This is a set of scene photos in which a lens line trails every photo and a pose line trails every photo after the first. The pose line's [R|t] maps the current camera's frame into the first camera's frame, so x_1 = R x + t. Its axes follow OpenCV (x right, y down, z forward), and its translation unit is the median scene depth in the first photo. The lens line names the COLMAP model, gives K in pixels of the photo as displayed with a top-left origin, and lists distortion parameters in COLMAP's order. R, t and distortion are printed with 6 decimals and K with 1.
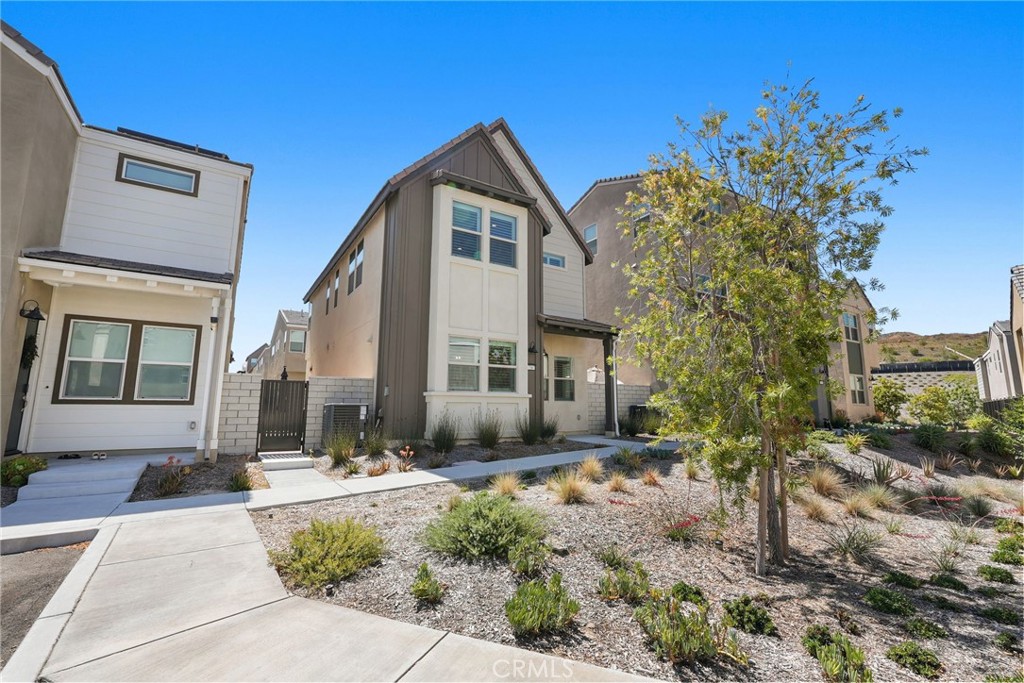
lens RADIAL K [[451.2, 0, 512.0], [0, 451.2, 341.5], [0, 0, 1]] dist [-0.020993, 0.011260]
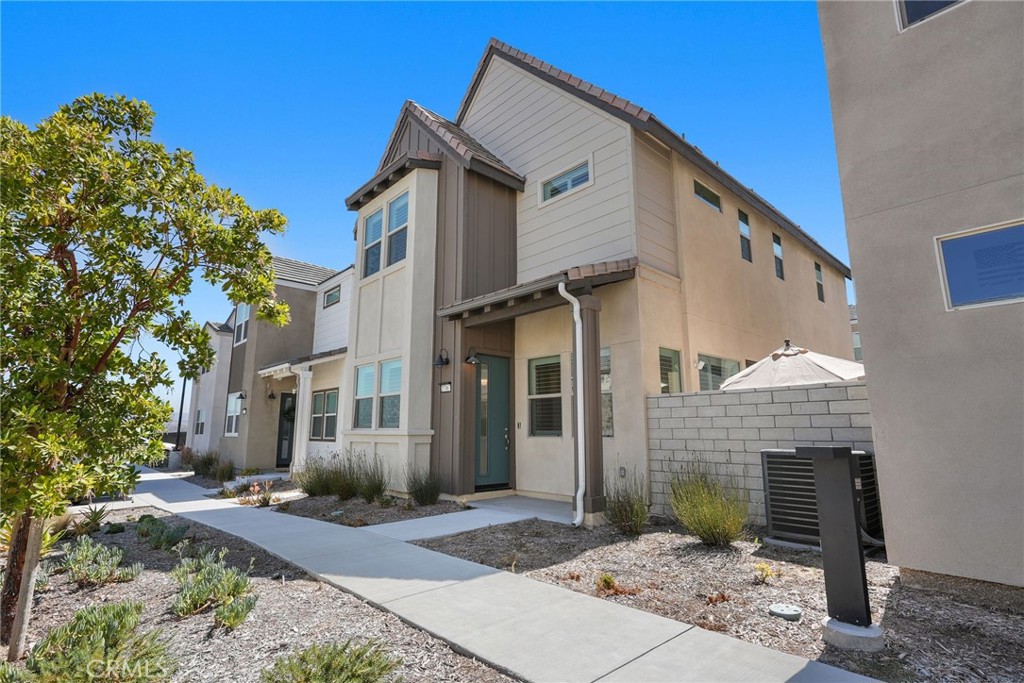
lens RADIAL K [[502.7, 0, 512.0], [0, 502.7, 341.5], [0, 0, 1]] dist [-0.003546, -0.000129]
pose [[0.165957, -0.181664, -0.969256, 0.839697], [0.146972, 0.976464, -0.157851, 0.132162], [0.975119, -0.116257, 0.188751, 1.041657]]
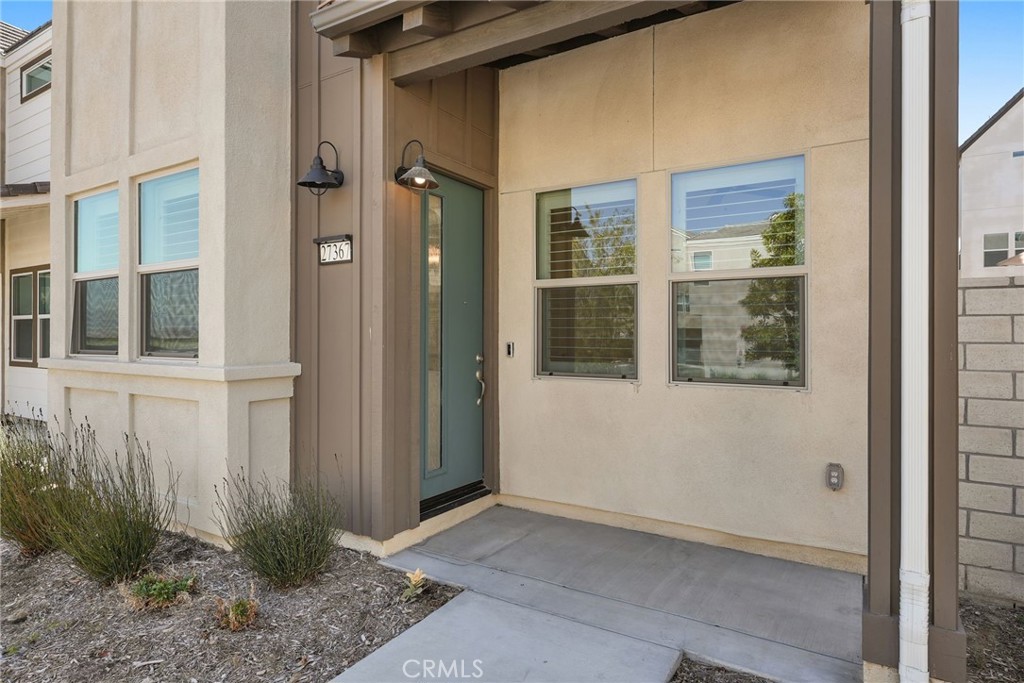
lens RADIAL K [[590.5, 0, 512.0], [0, 590.5, 341.5], [0, 0, 1]] dist [-0.004499, -0.000467]
pose [[0.421252, 0.000416, -0.906944, 0.391569], [0.134222, 0.988960, 0.062796, 0.106683], [0.896957, -0.148185, 0.416545, 1.023048]]
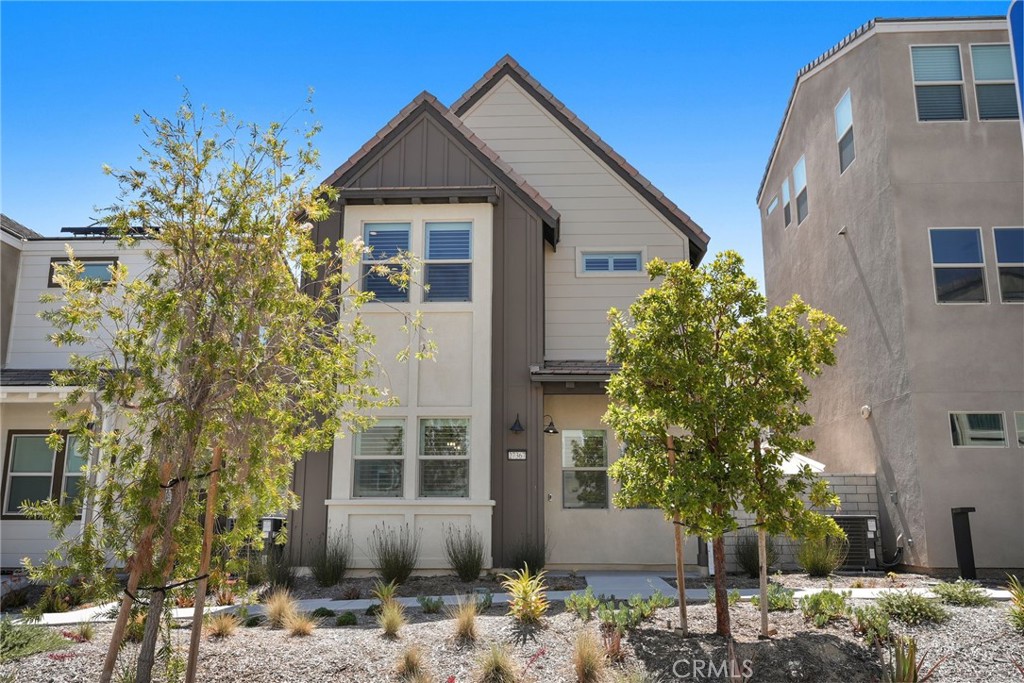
lens RADIAL K [[854.4, 0, 512.0], [0, 854.4, 341.5], [0, 0, 1]] dist [0.008417, 0.004894]
pose [[0.815168, -0.119214, -0.566823, 0.769897], [0.087036, 0.992690, -0.083614, 0.001117], [0.572648, 0.018826, 0.819585, 0.039331]]
